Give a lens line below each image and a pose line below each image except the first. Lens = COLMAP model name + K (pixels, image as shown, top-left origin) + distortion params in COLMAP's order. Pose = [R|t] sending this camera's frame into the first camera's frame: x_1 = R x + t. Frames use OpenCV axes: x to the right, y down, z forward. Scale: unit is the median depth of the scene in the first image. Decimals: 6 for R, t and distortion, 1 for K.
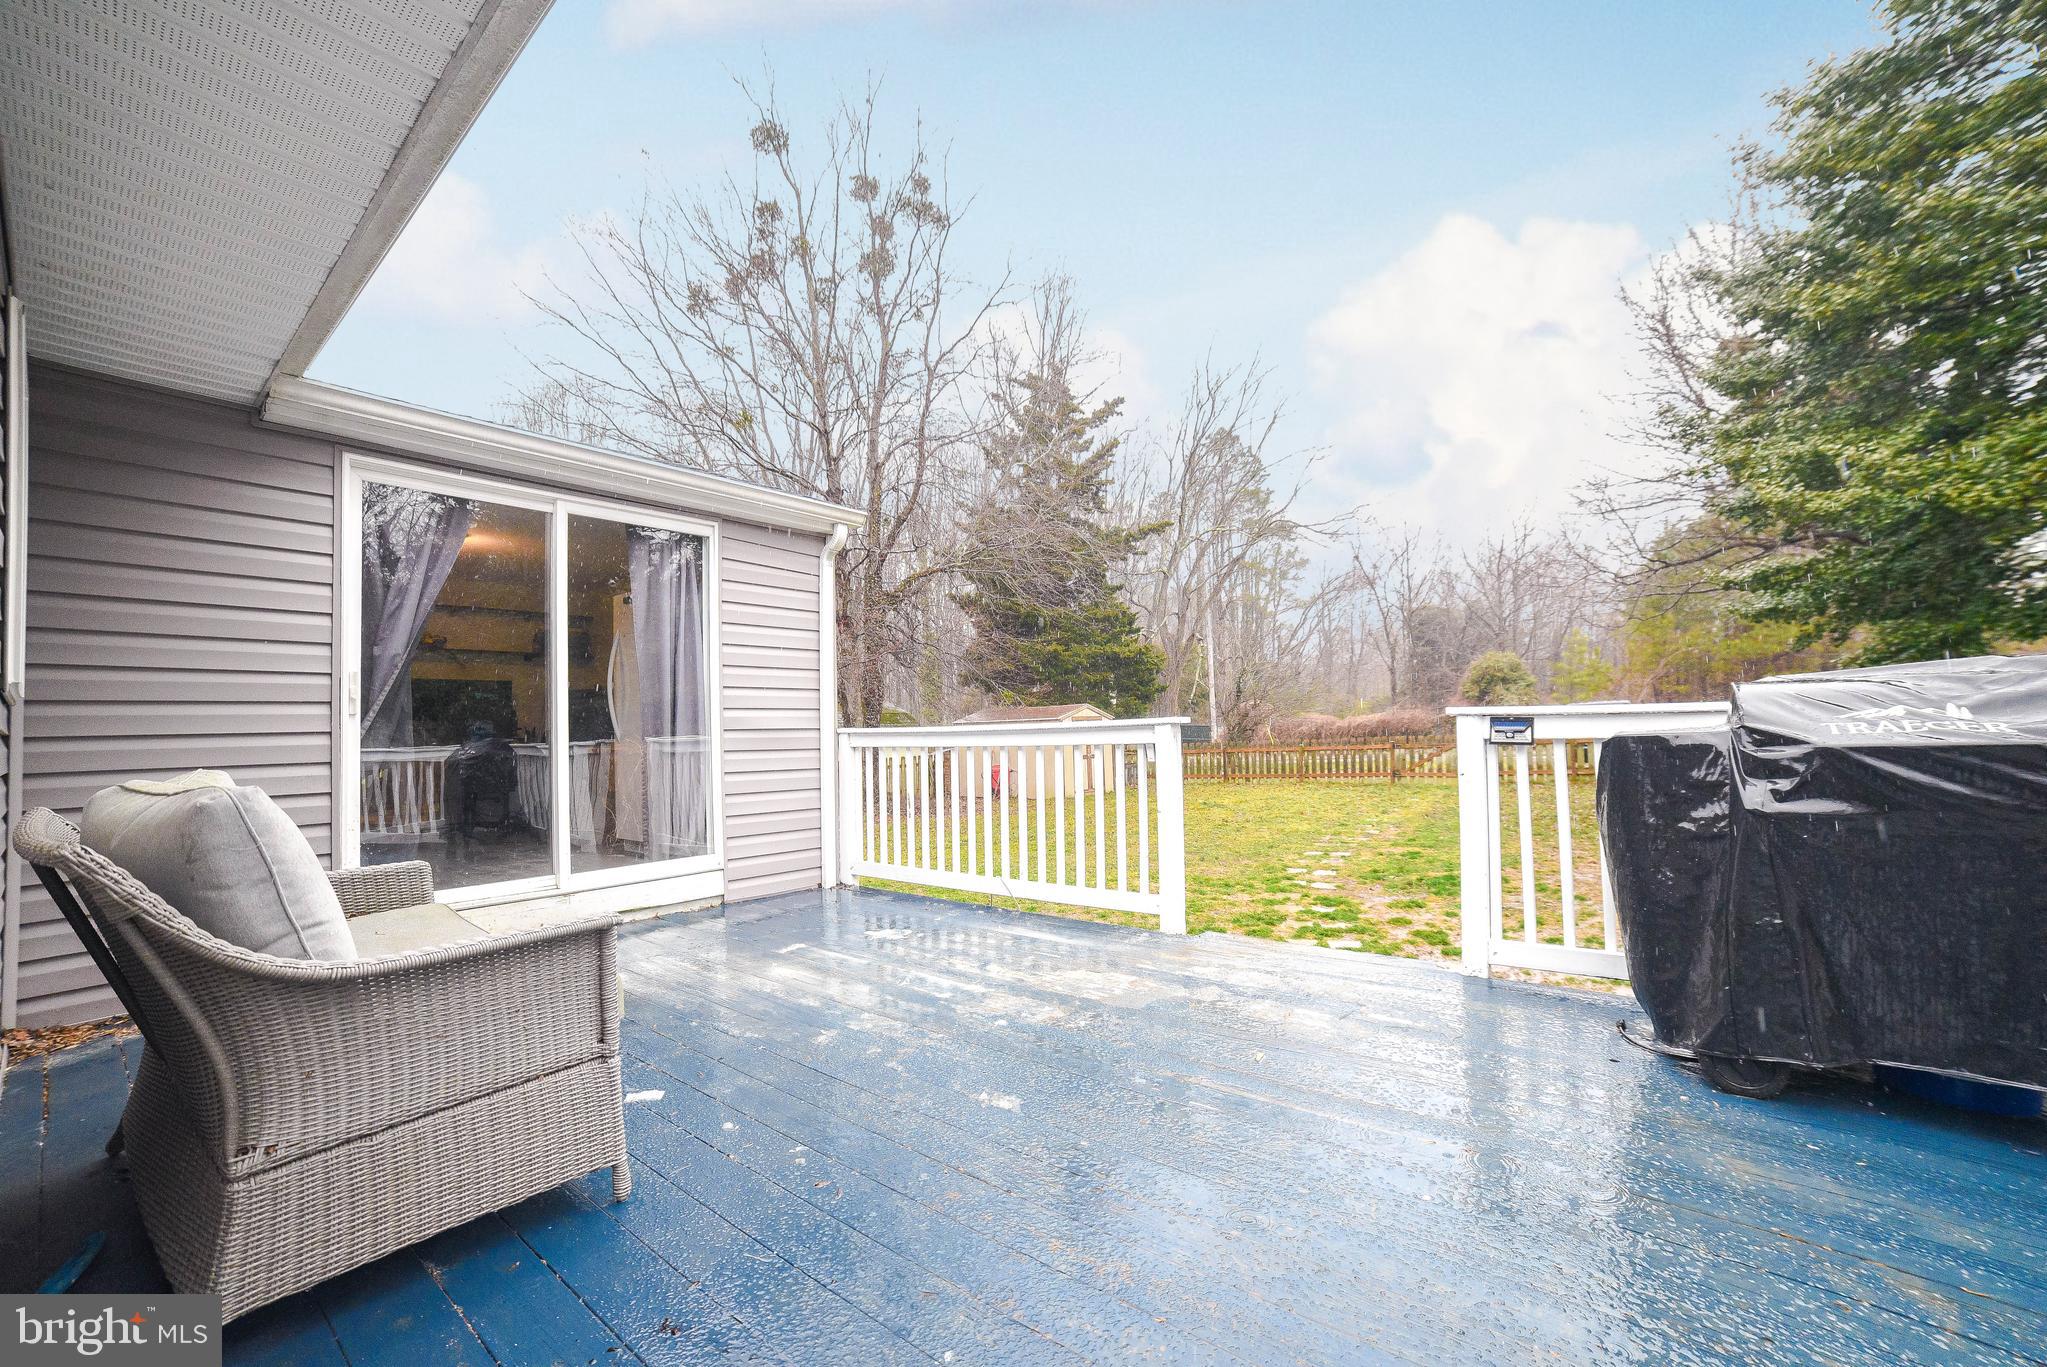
lens RADIAL K [[841.1, 0, 1028.9], [0, 841.1, 688.2], [0, 0, 1]] dist [-0.106657, 0.043955]
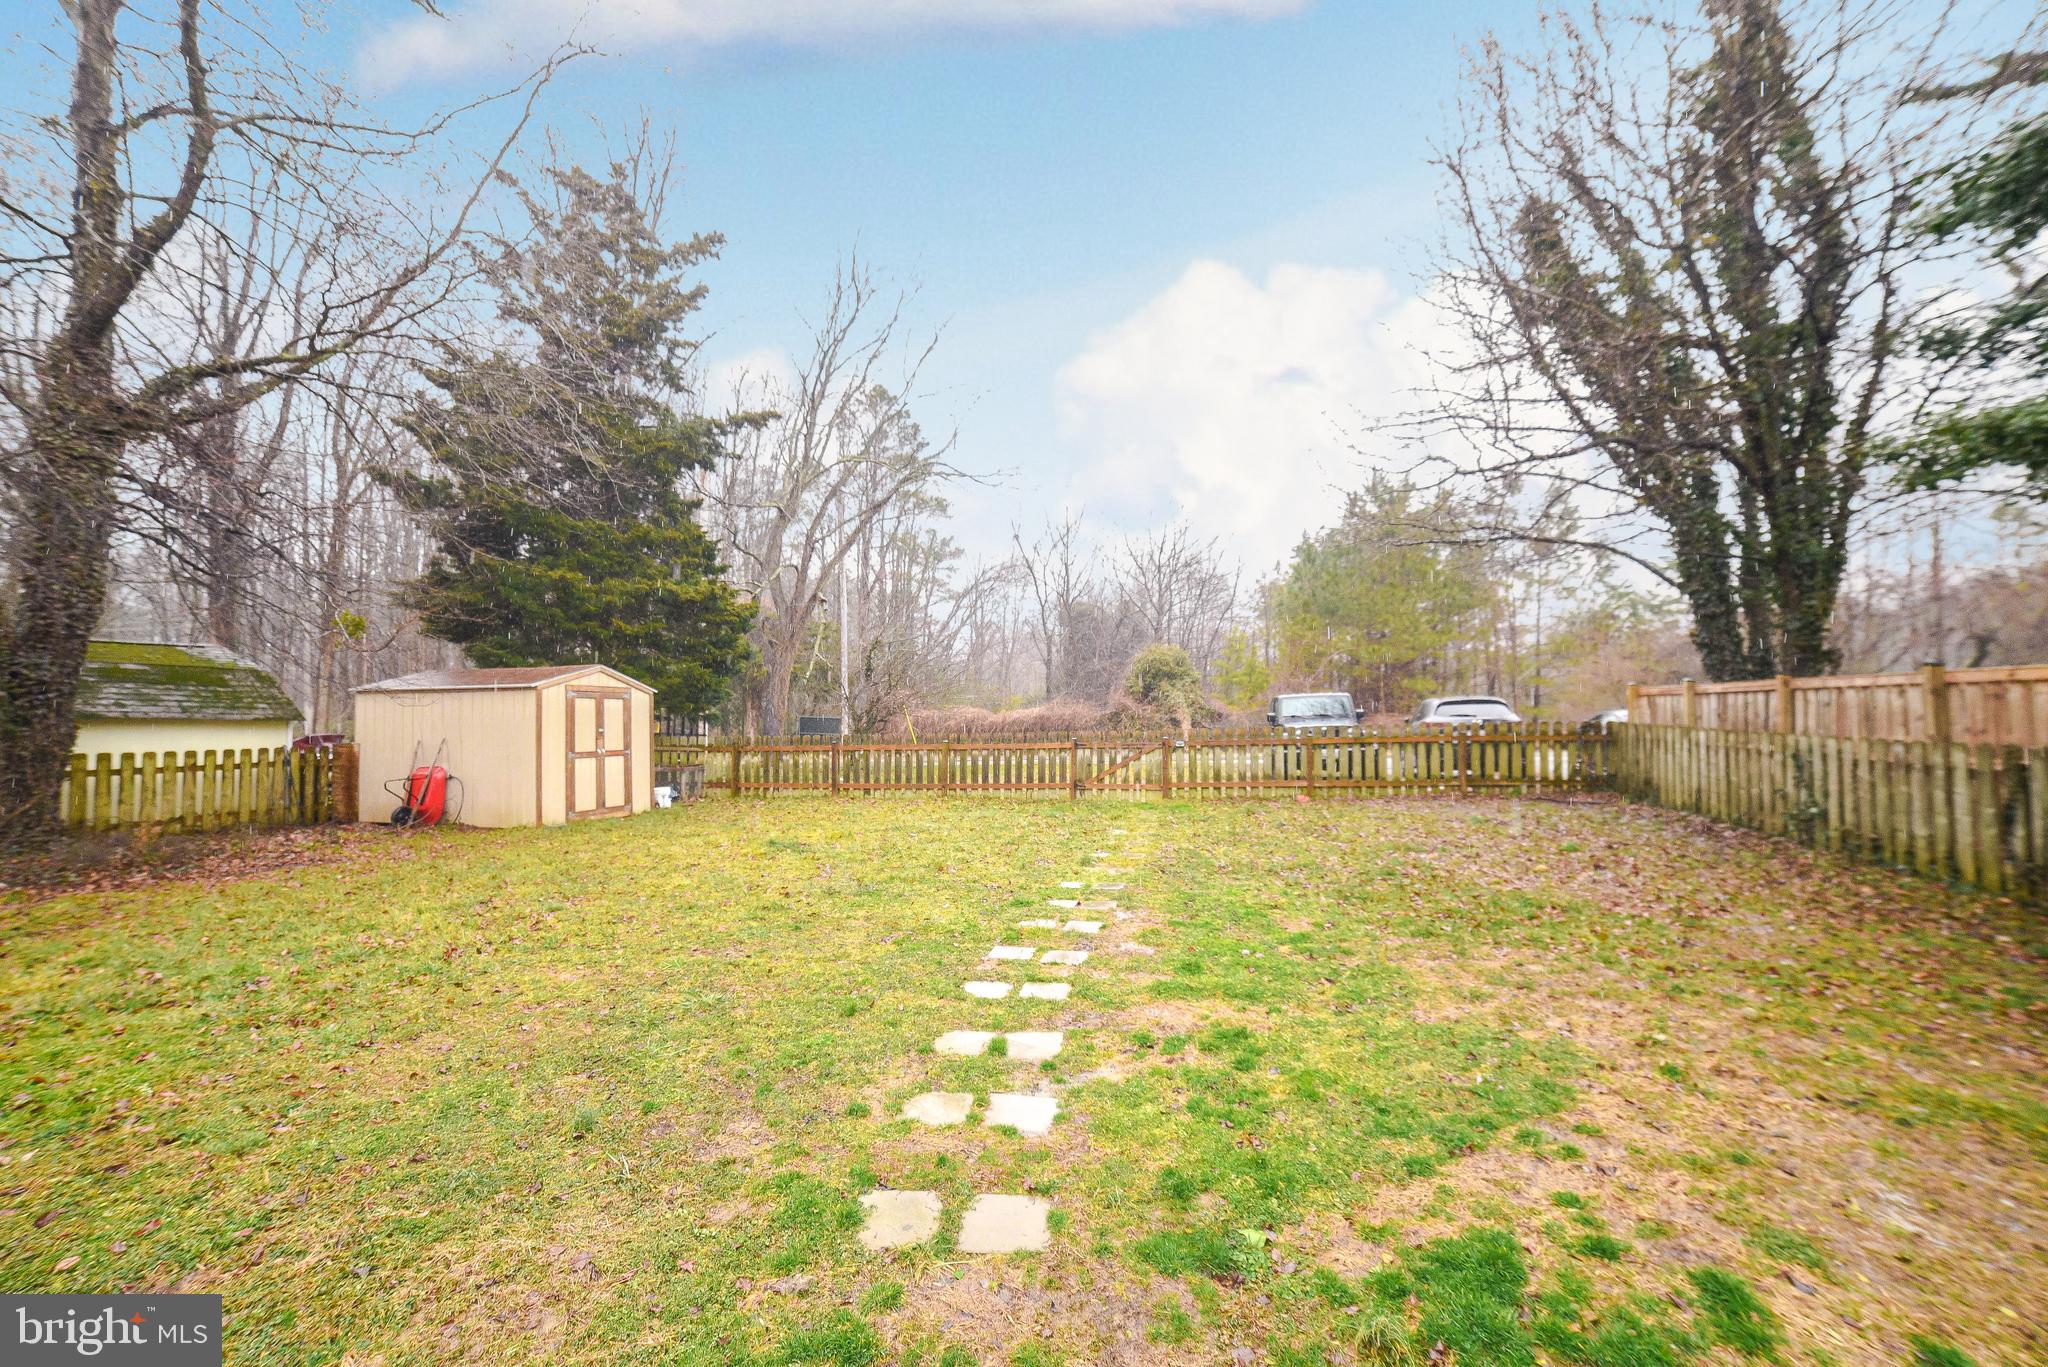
lens RADIAL K [[841.5, 0, 1029.4], [0, 841.5, 688.2], [0, 0, 1]] dist [-0.106657, 0.043955]
pose [[0.916405, 0.037321, 0.398508, 0.040109], [-0.038238, 0.999253, -0.005649, 0.009150], [-0.398421, -0.010062, 0.917147, 0.119604]]
